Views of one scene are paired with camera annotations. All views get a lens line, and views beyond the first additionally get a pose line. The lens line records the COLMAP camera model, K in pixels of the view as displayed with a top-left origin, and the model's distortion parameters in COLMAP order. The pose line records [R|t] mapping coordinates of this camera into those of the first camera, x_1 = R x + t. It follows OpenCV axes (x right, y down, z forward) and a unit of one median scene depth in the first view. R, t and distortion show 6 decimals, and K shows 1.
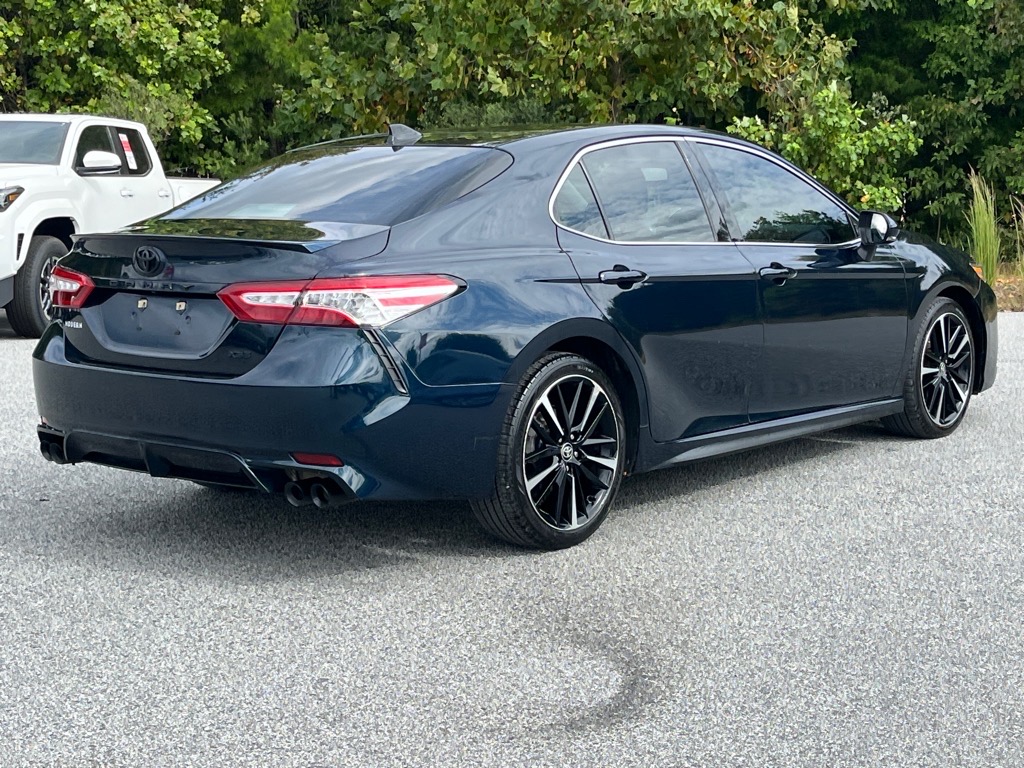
lens RADIAL K [[1691.9, 0, 512.5], [0, 1691.9, 384.0], [0, 0, 1]] dist [0.053425, 0.000000]
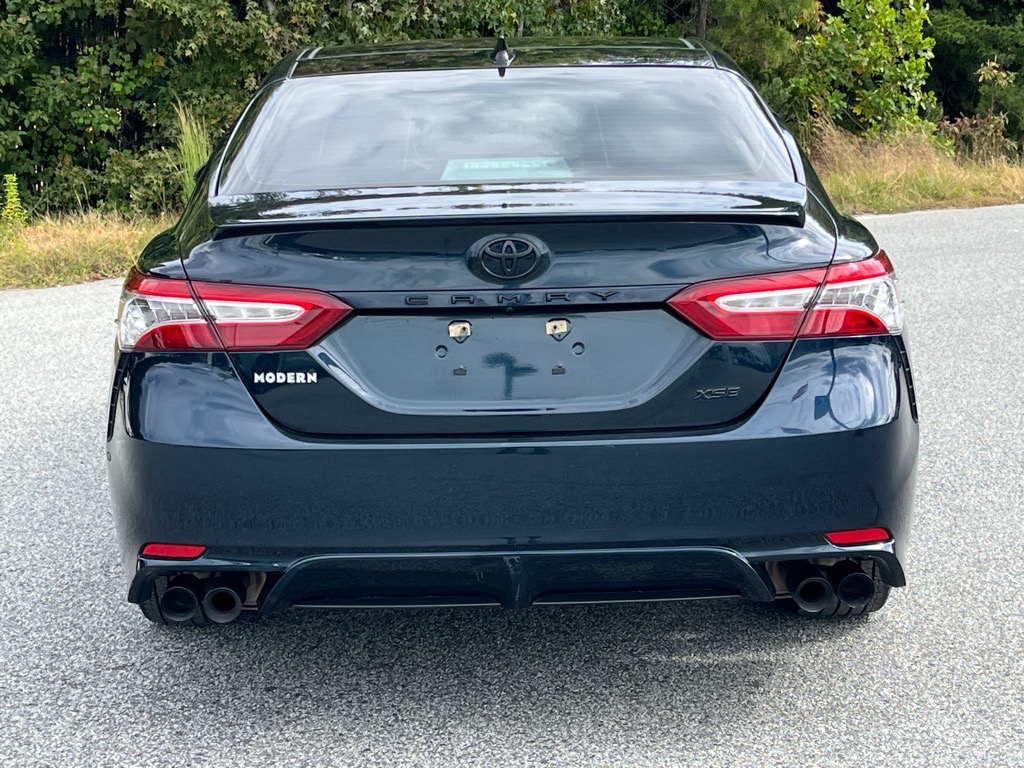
lens RADIAL K [[1925.5, 0, 512.0], [0, 1925.5, 385.0], [0, 0, 1]] dist [0.171514, 0.000000]
pose [[0.778000, -0.106701, 0.619137, -0.623011], [0.096195, 0.994084, 0.050441, -0.059913], [-0.620856, 0.020314, 0.783661, 0.444466]]
